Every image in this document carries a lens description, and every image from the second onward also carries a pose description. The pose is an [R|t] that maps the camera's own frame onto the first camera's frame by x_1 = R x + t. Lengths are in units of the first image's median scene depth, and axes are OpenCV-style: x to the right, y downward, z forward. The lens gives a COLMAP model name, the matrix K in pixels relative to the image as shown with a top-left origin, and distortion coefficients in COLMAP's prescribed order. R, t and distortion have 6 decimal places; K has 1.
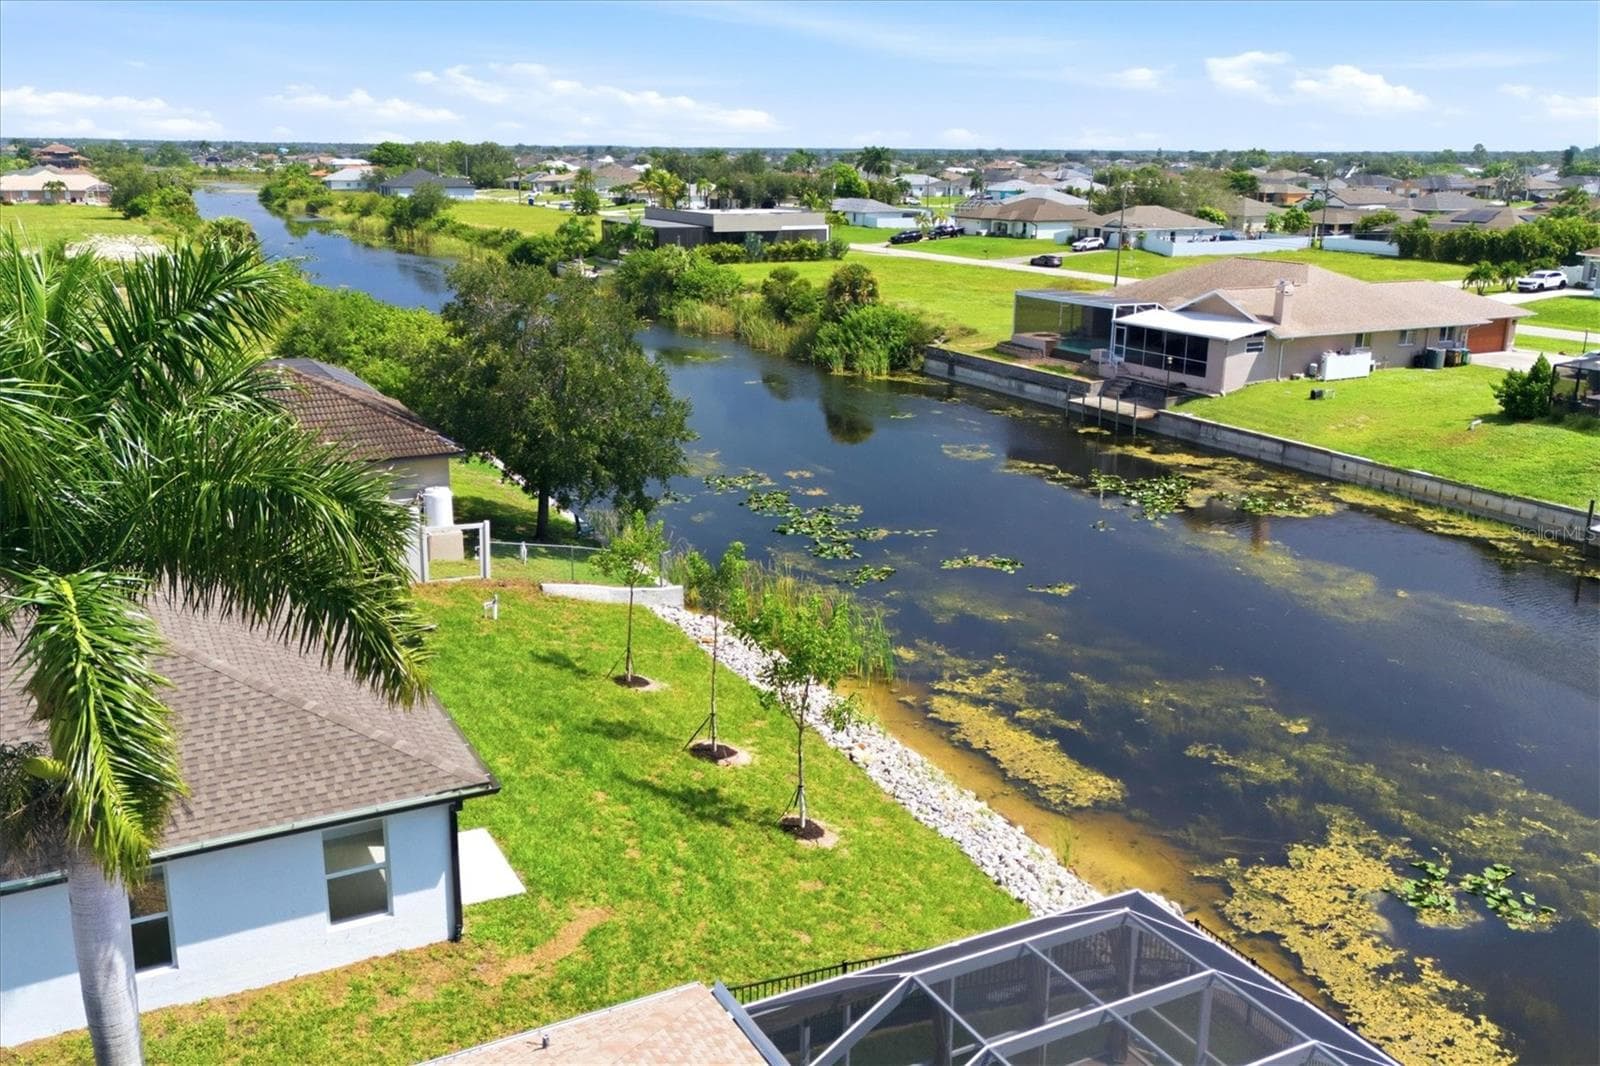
lens RADIAL K [[1387.7, 0, 803.3], [0, 1387.7, 541.5], [0, 0, 1]] dist [0.095430, -0.123279]
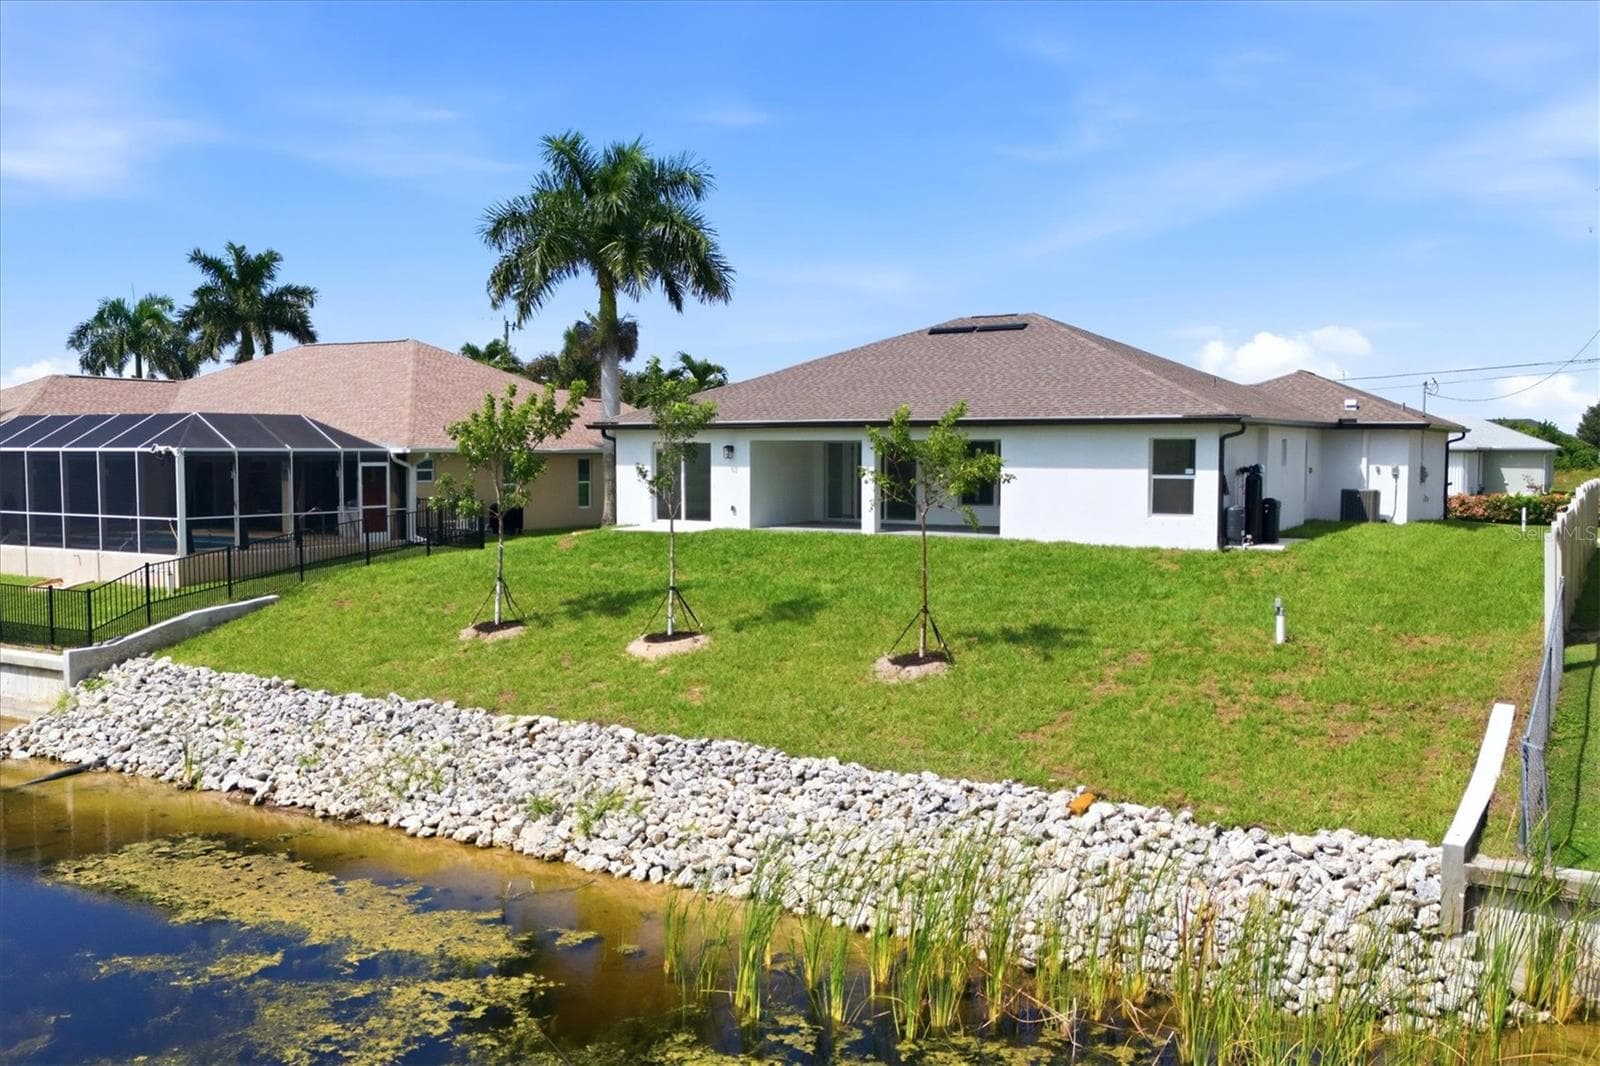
lens RADIAL K [[1387.7, 0, 801.1], [0, 1387.7, 528.8], [0, 0, 1]] dist [0.095430, -0.123279]
pose [[-0.858595, 0.020816, -0.512232, 0.215782], [-0.146291, 0.947682, 0.283723, -0.112490], [0.491339, 0.318538, -0.810629, 1.288215]]
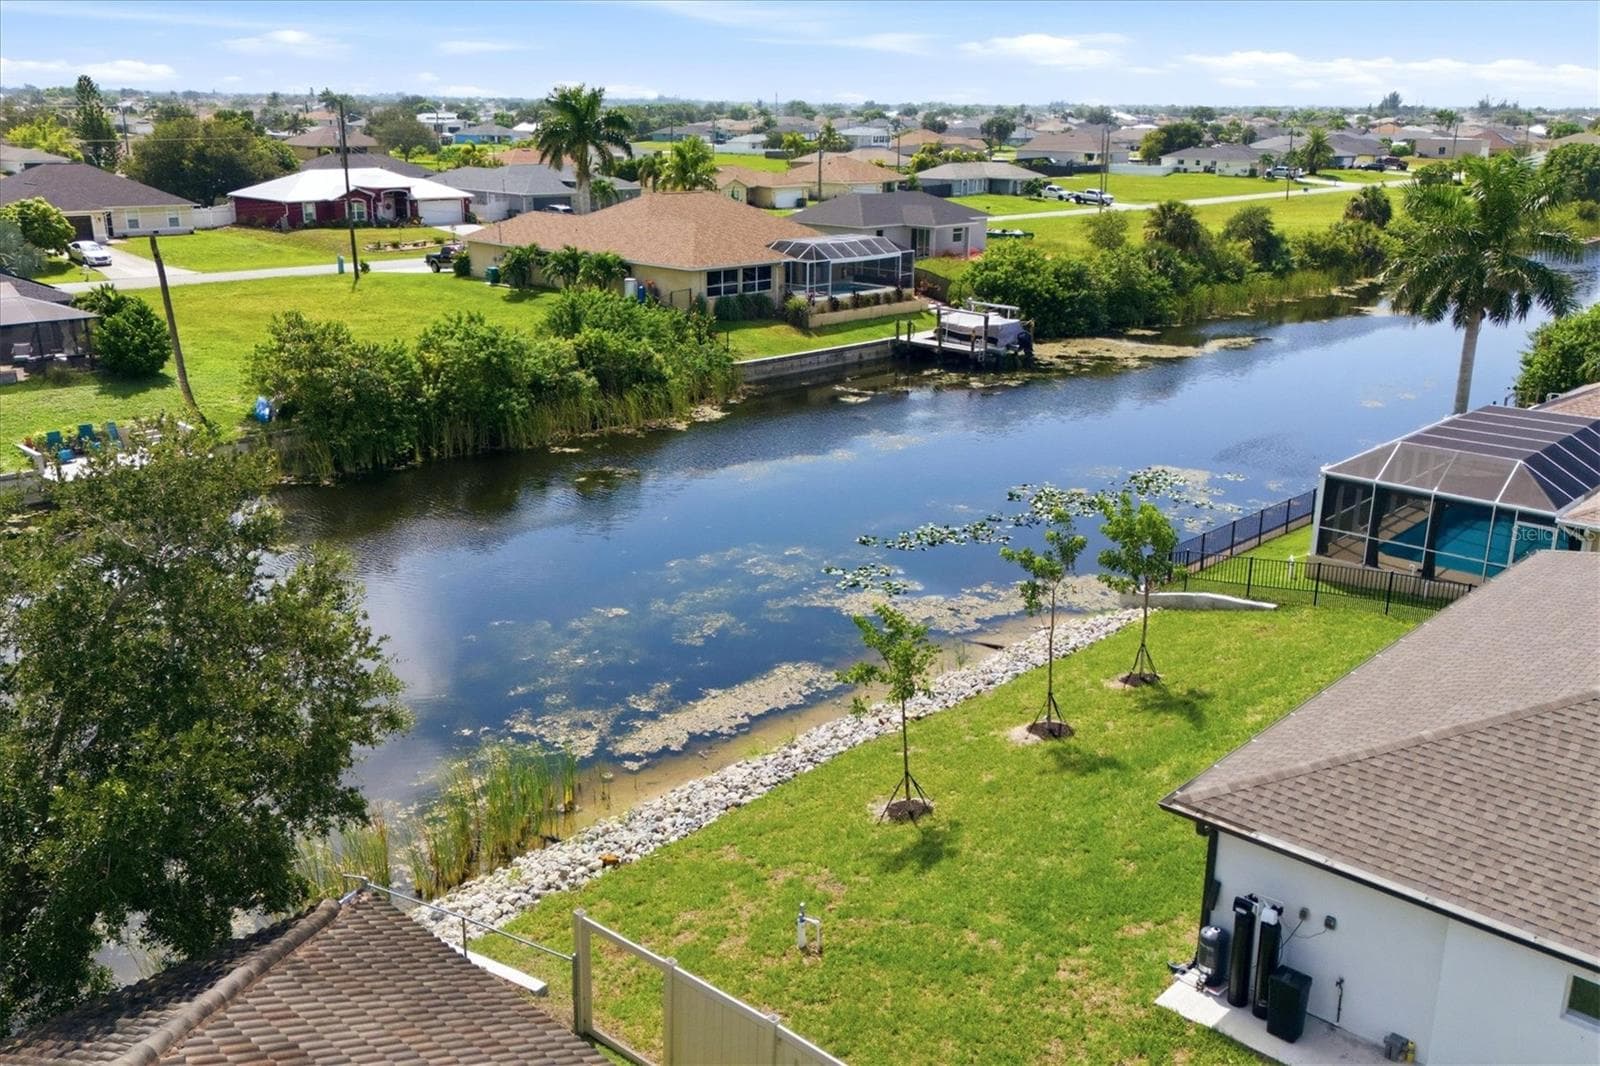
lens RADIAL K [[1387.7, 0, 799.5], [0, 1387.7, 534.3], [0, 0, 1]] dist [0.095430, -0.123279]
pose [[-0.323156, -0.291853, 0.900218, -0.652731], [0.241050, 0.894495, 0.376528, -0.293665], [-0.915131, 0.338674, -0.218710, 1.025379]]
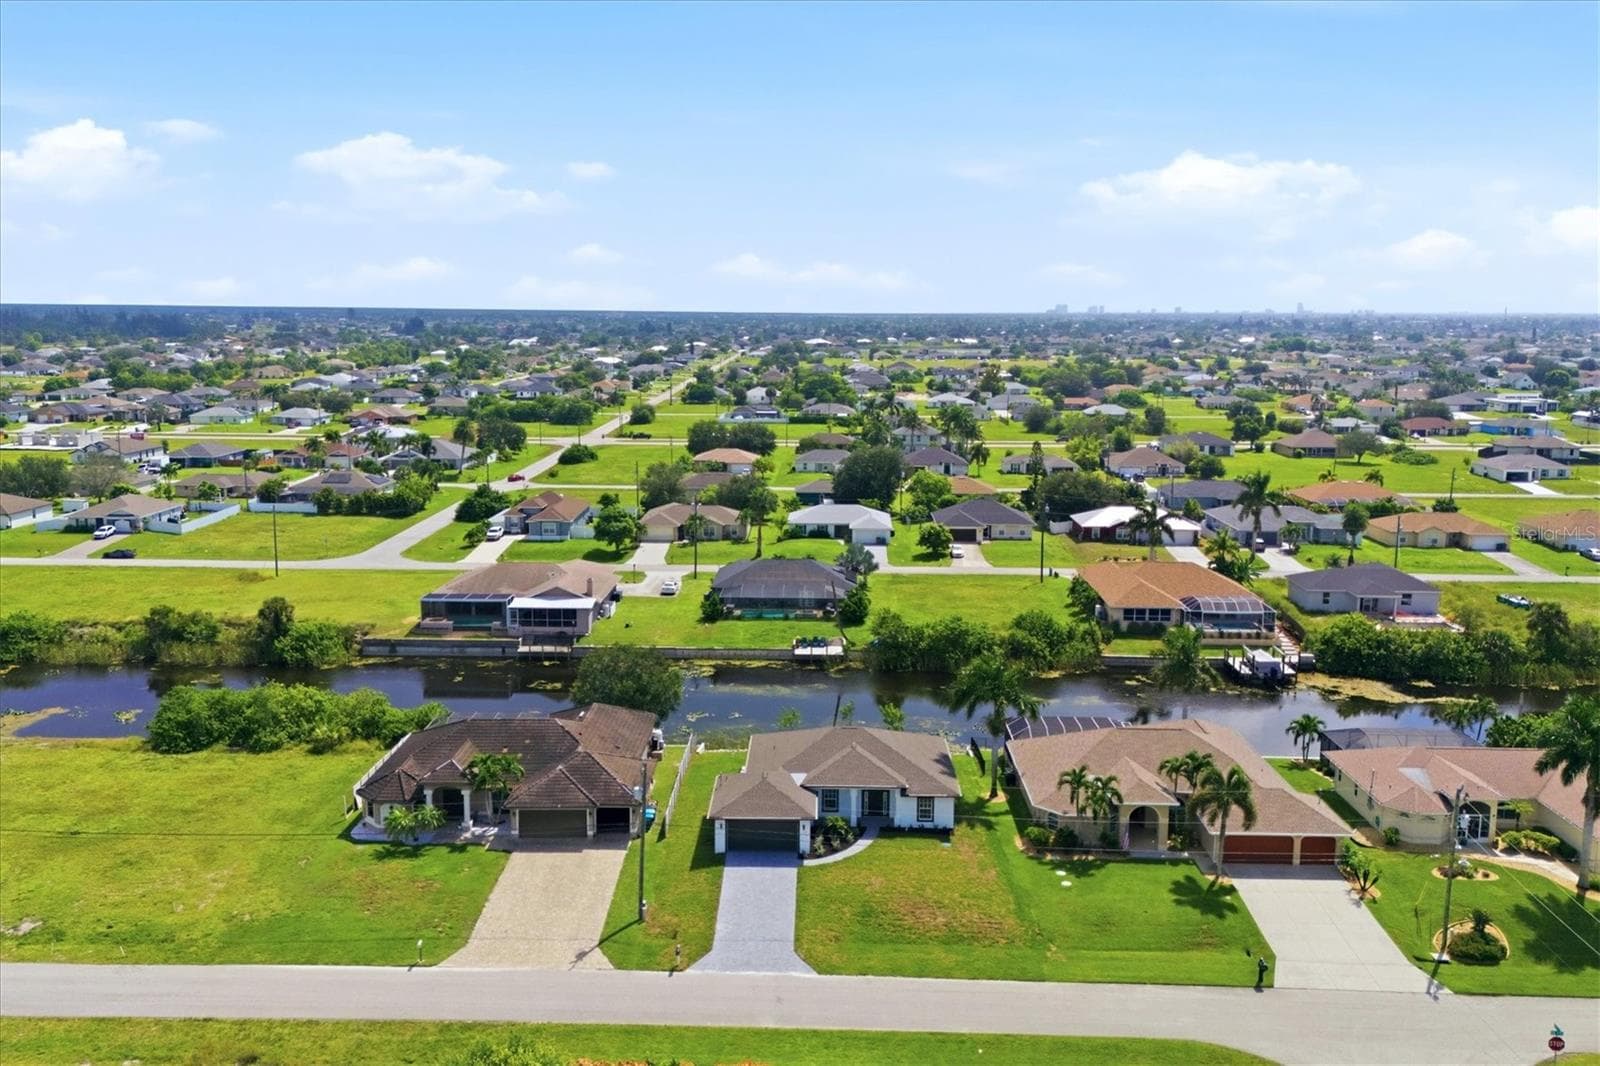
lens RADIAL K [[1387.7, 0, 812.3], [0, 1387.7, 540.2], [0, 0, 1]] dist [0.095430, -0.123279]
pose [[0.477935, -0.150478, 0.865410, -2.621699], [0.234516, 0.971314, 0.039378, -0.474181], [-0.846511, 0.184132, 0.499515, -0.744906]]
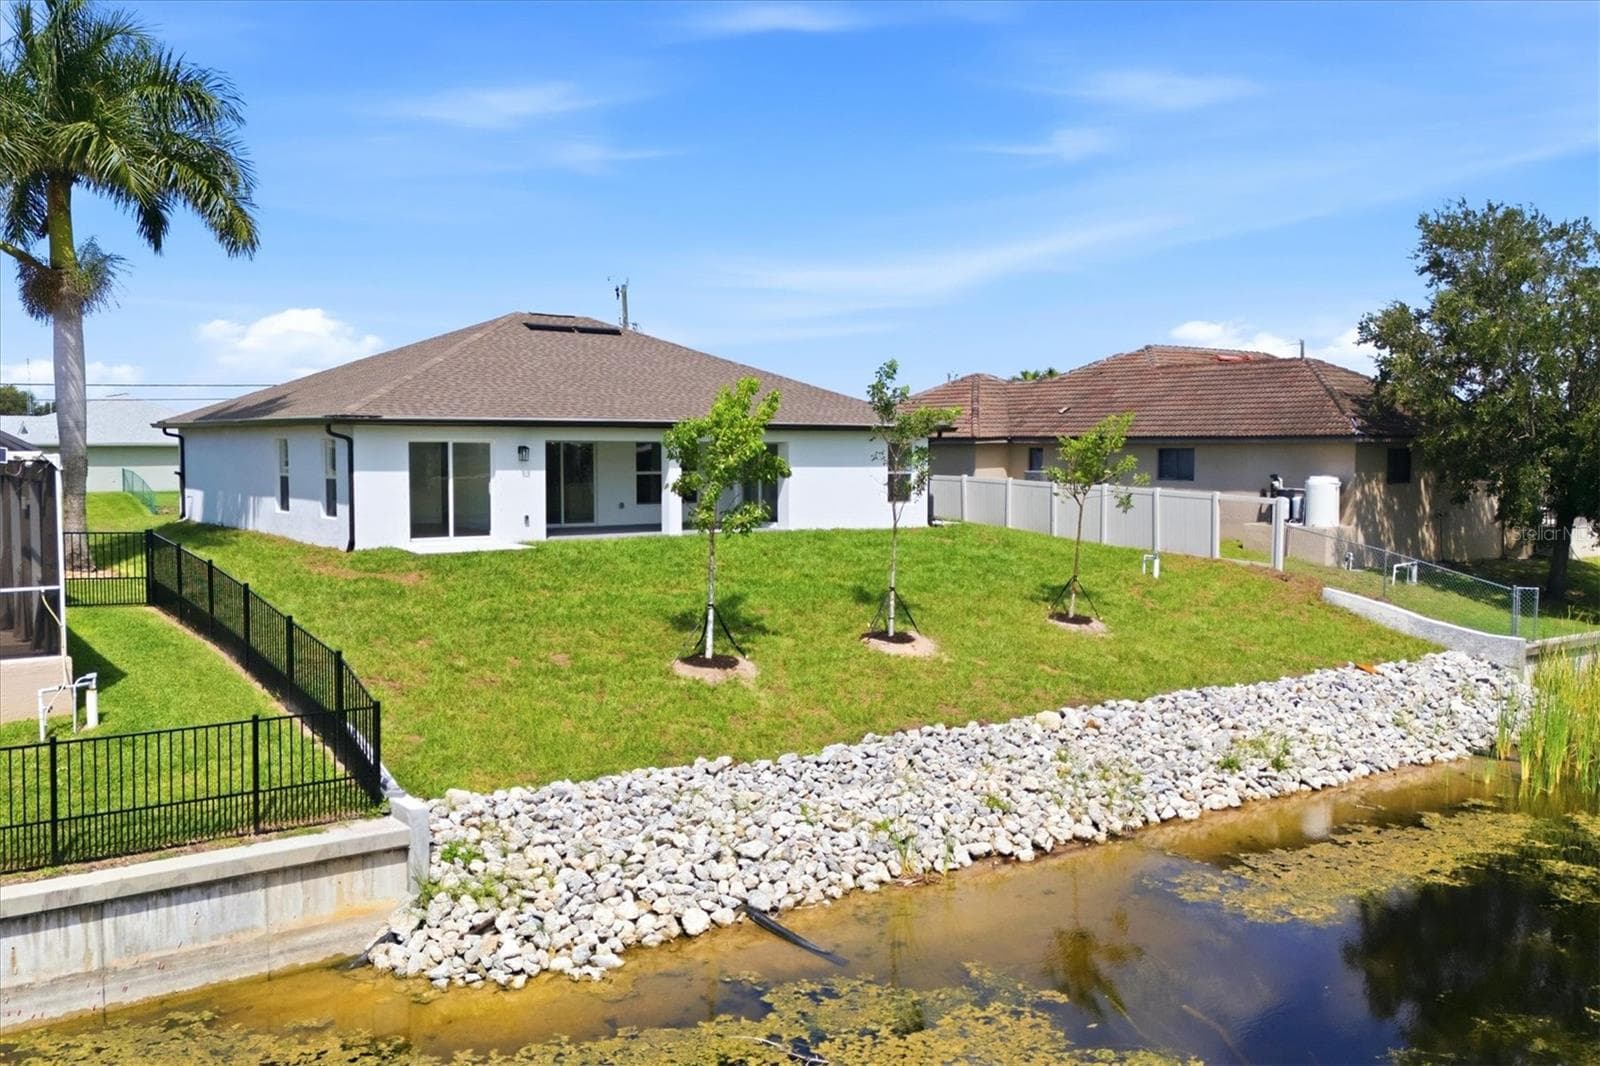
lens RADIAL K [[1387.7, 0, 802.4], [0, 1387.7, 538.0], [0, 0, 1]] dist [0.095430, -0.123279]
pose [[0.162663, 0.058182, -0.984965, 0.560596], [-0.269397, 0.962949, 0.012392, 0.076826], [0.949192, 0.263331, 0.172310, 0.614685]]
